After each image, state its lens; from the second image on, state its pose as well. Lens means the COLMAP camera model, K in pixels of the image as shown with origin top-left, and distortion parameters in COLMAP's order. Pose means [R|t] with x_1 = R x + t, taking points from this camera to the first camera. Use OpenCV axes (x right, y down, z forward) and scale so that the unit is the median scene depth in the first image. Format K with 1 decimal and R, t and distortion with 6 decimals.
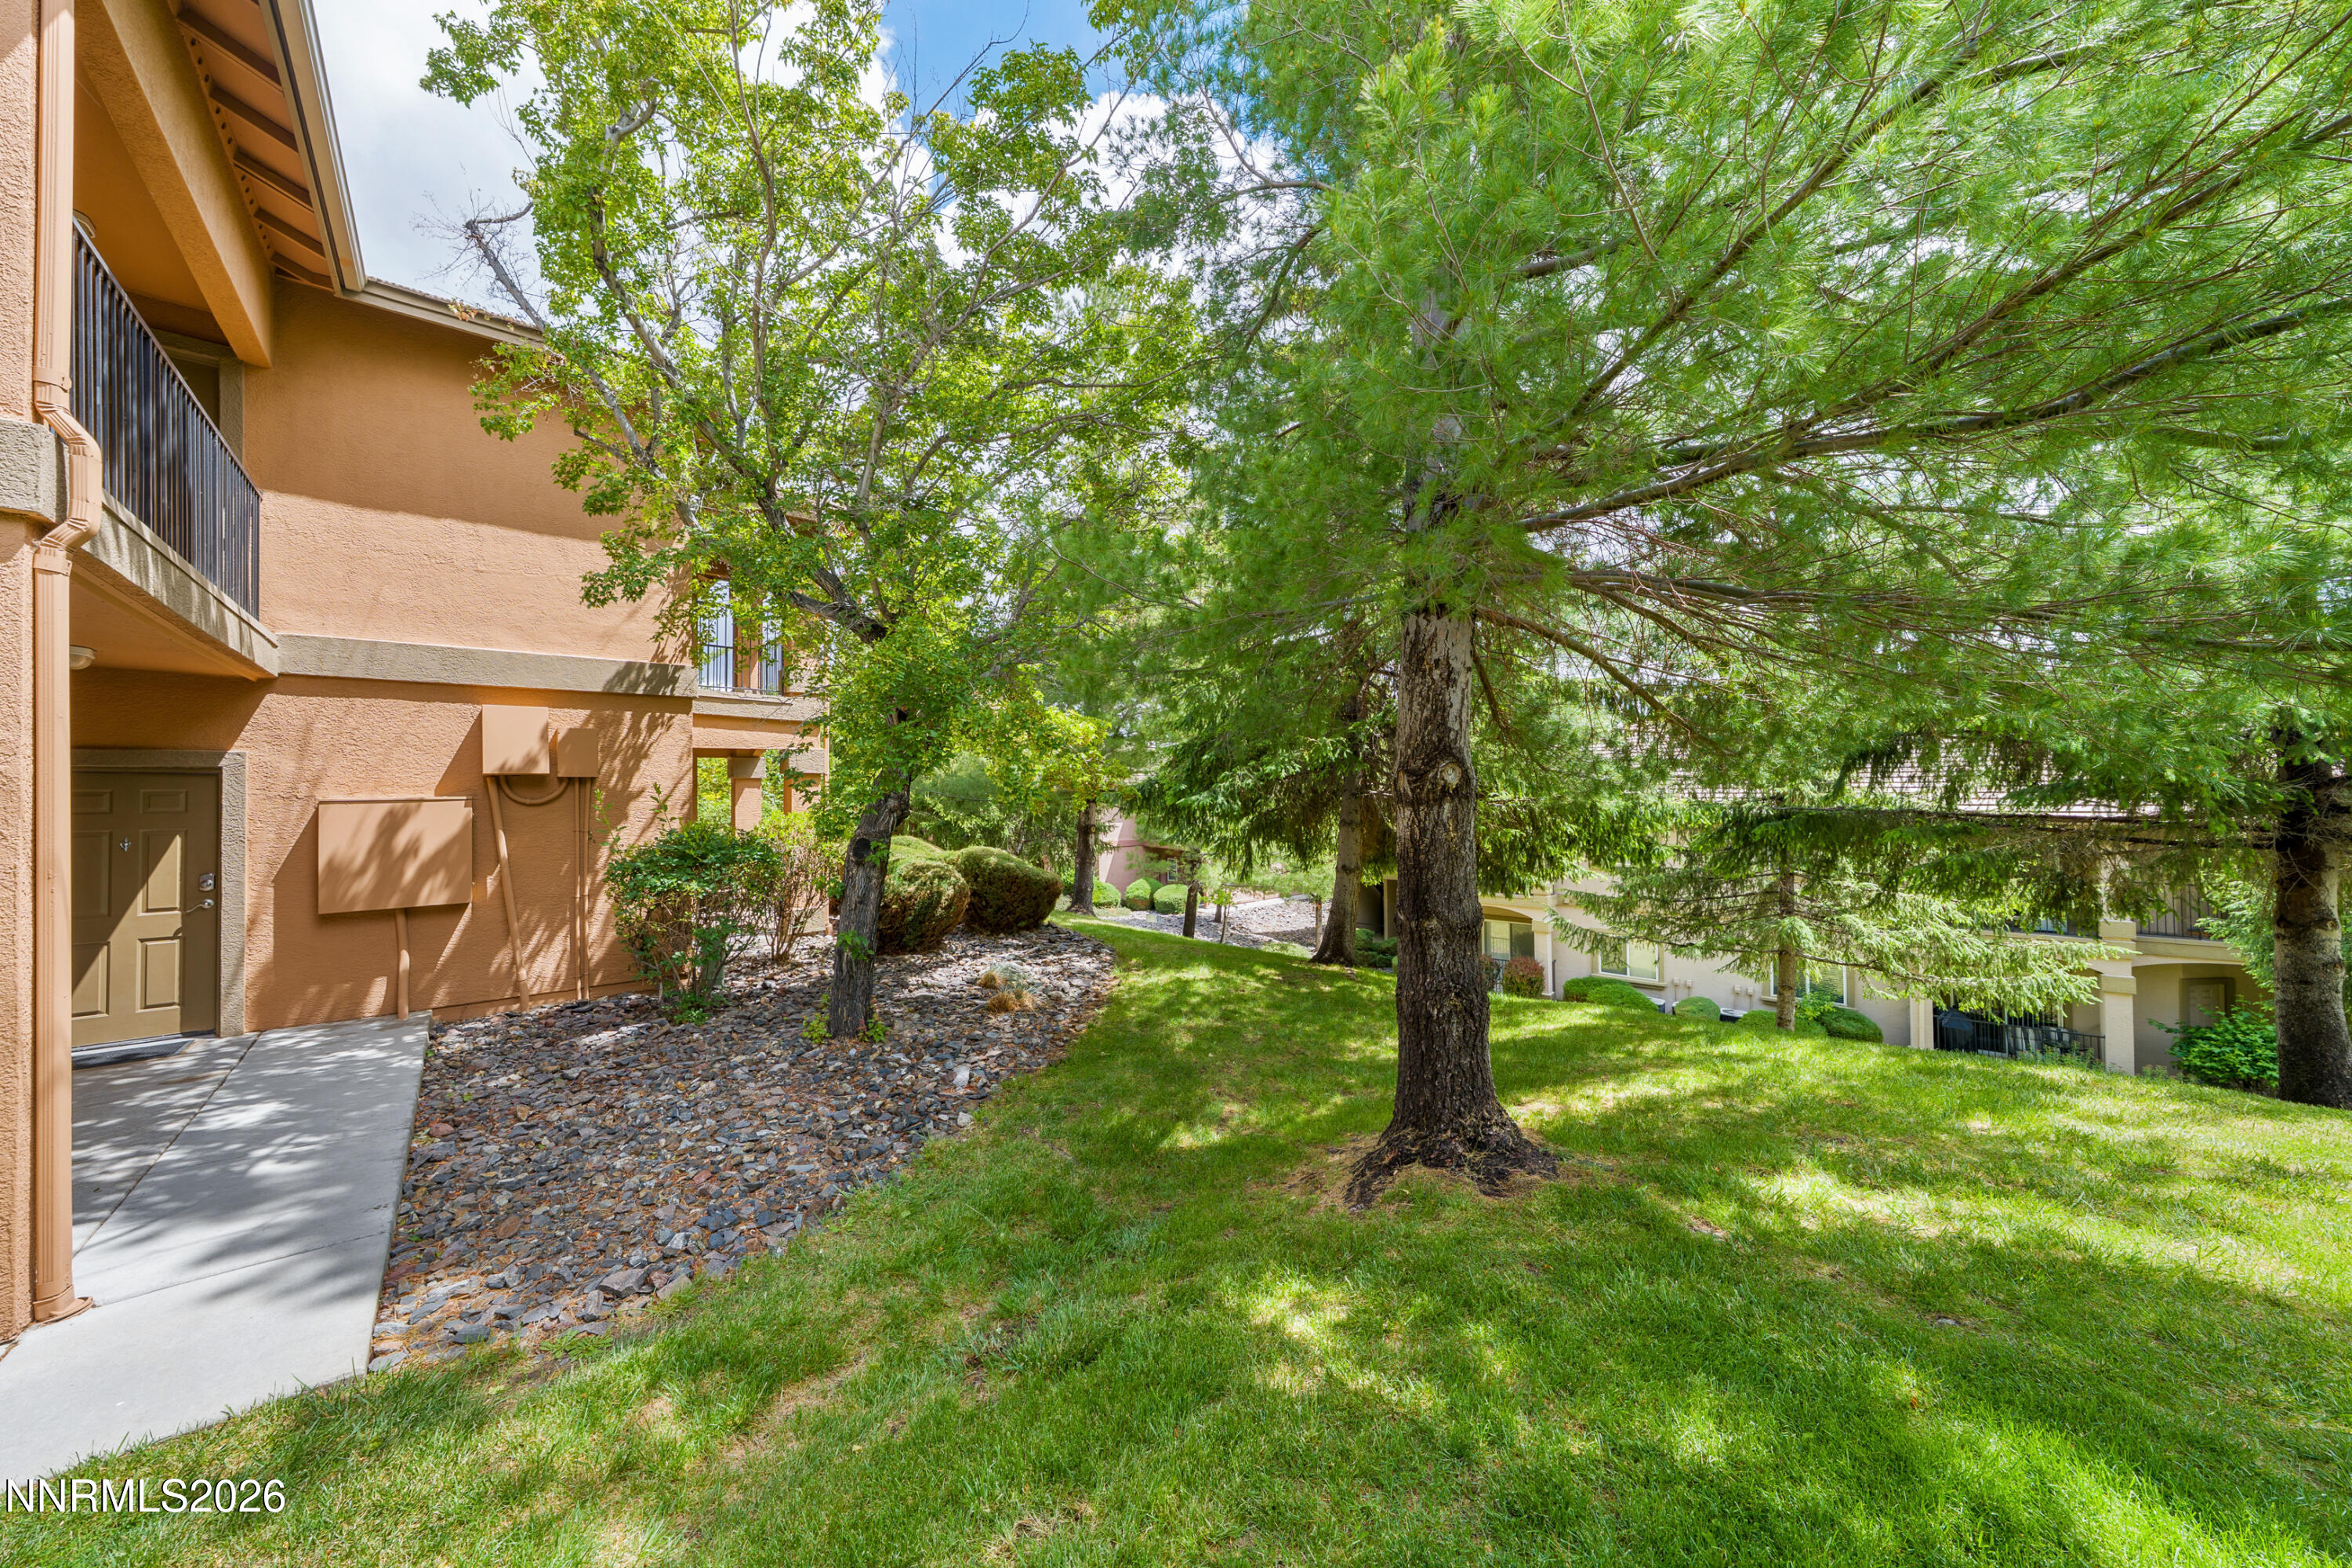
lens RADIAL K [[796.9, 0, 1079.4], [0, 796.9, 775.9], [0, 0, 1]] dist [-0.001746, -0.000278]
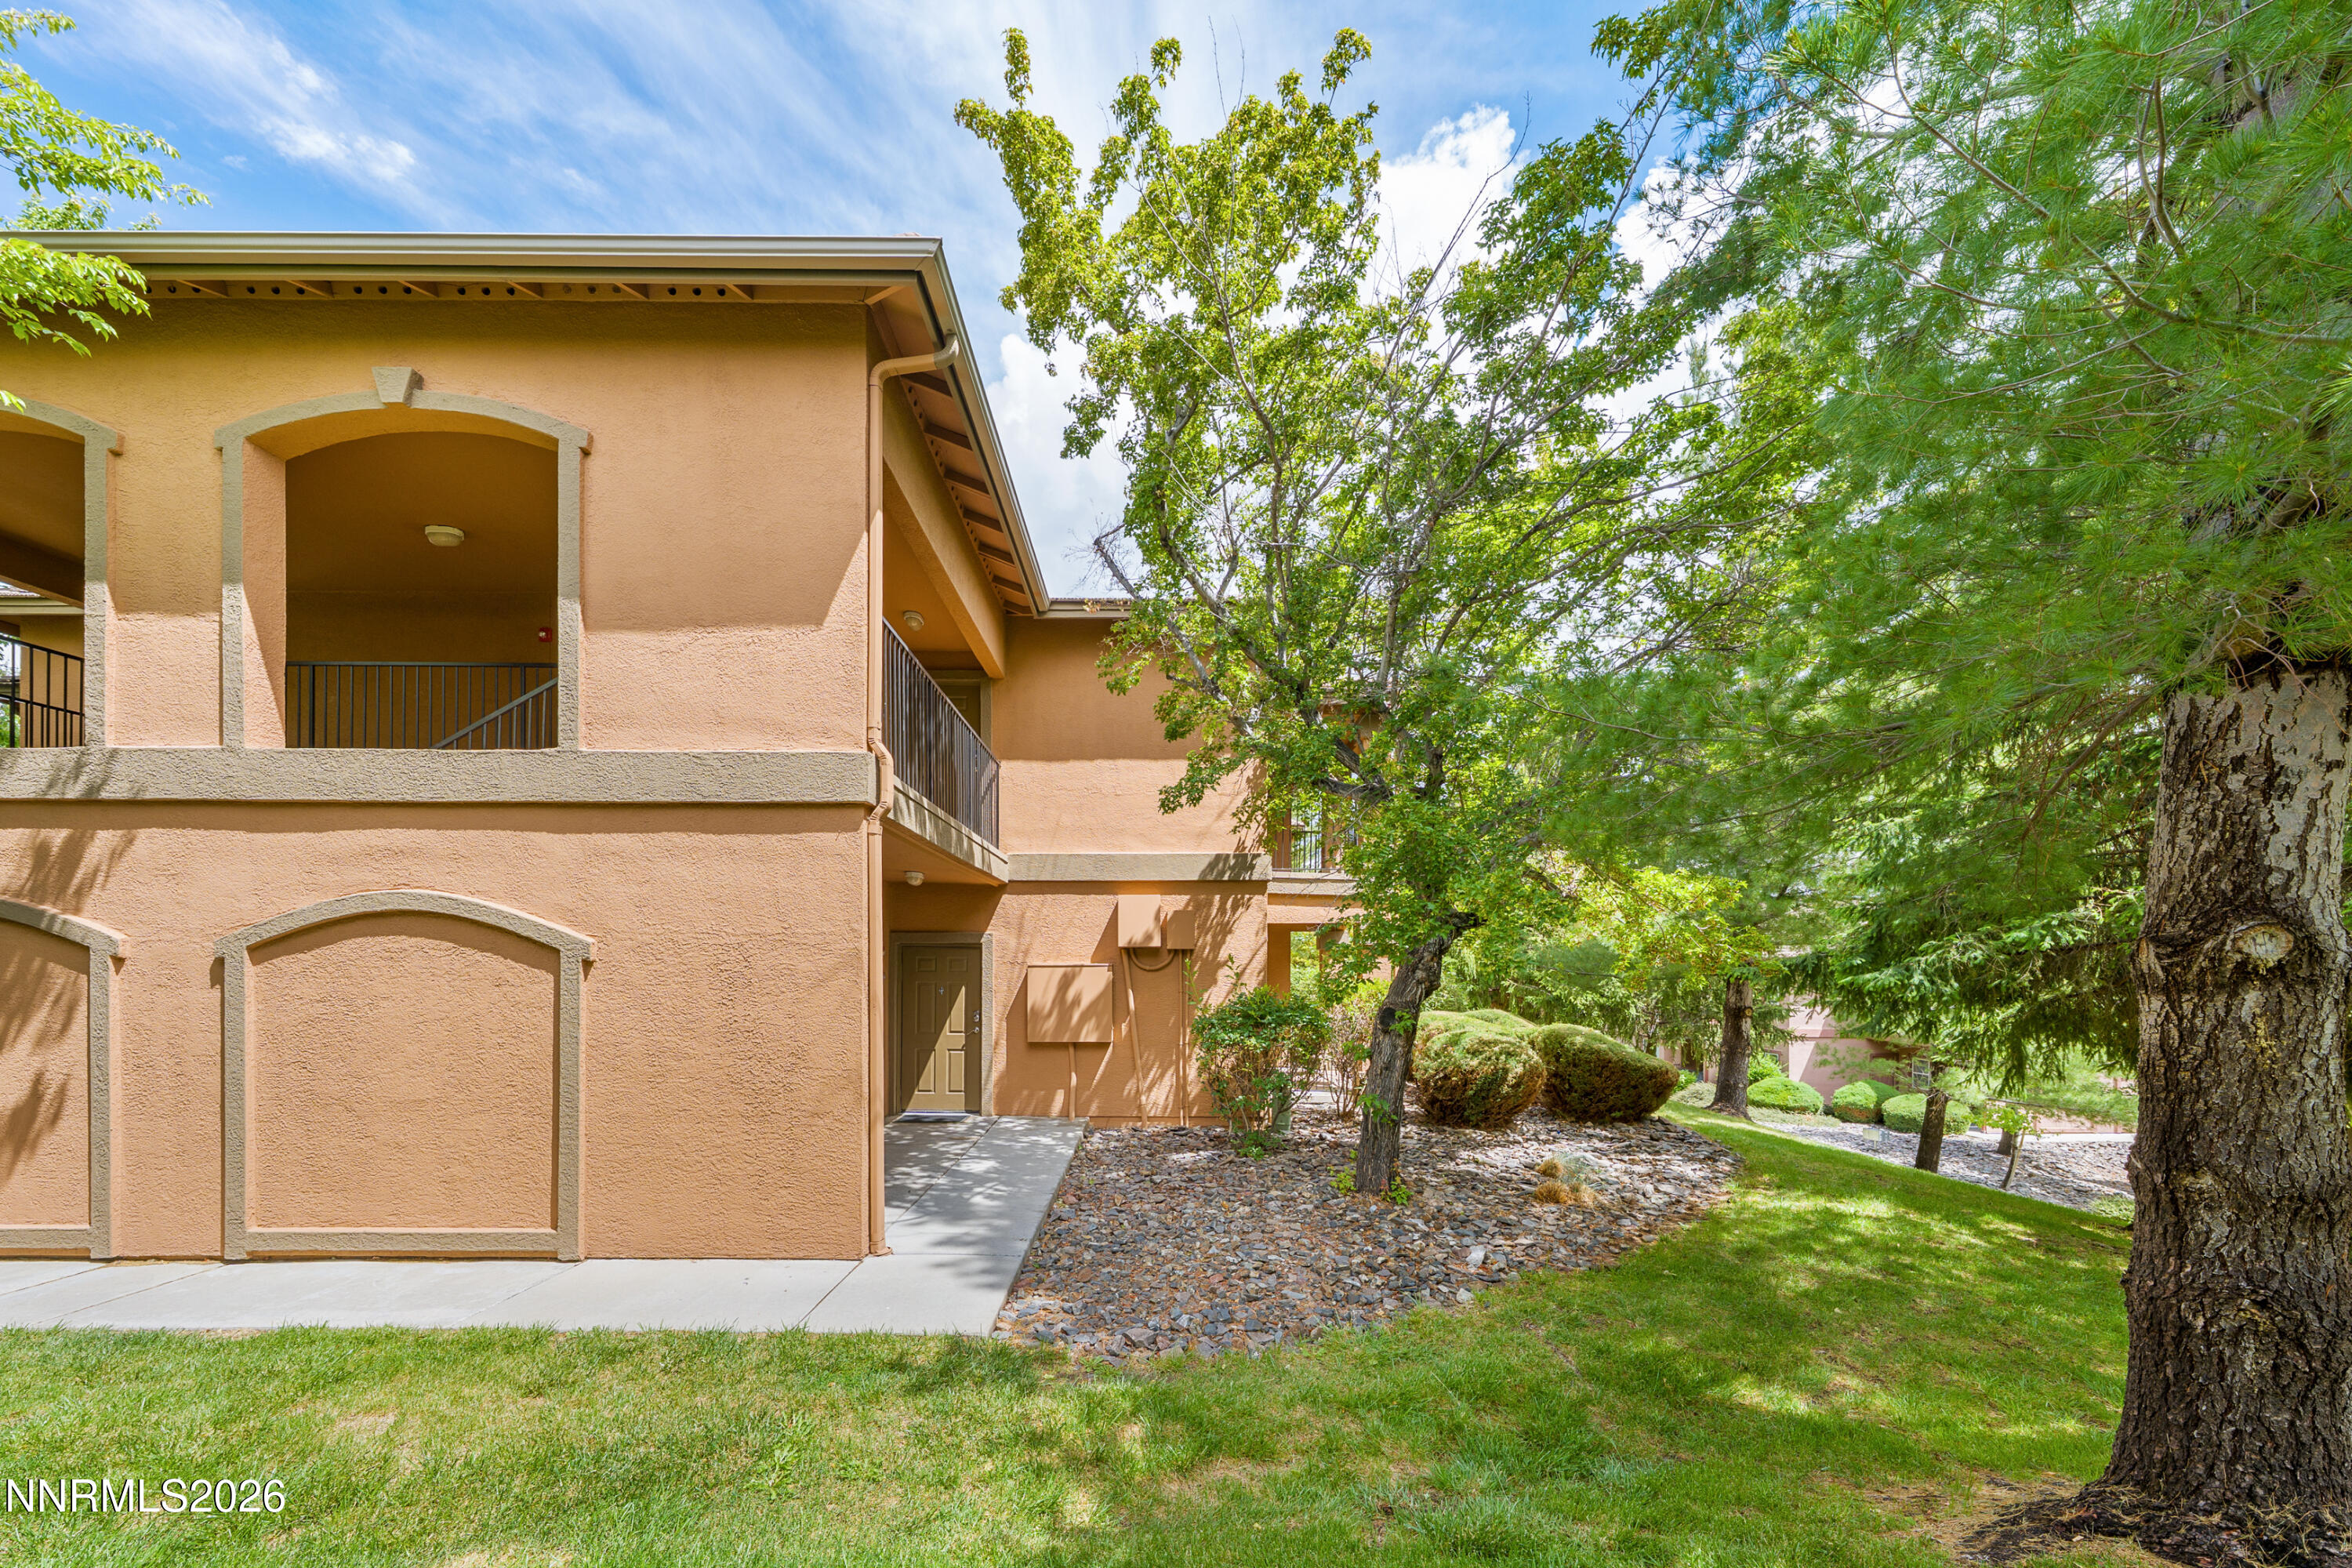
lens RADIAL K [[796.9, 0, 1179.7], [0, 796.9, 957.0], [0, 0, 1]] dist [-0.001746, -0.000278]
pose [[0.786861, 0.005310, -0.617107, 0.177680], [0.002333, 0.999930, 0.011578, -0.000753], [0.617125, -0.010550, 0.786794, 0.011471]]
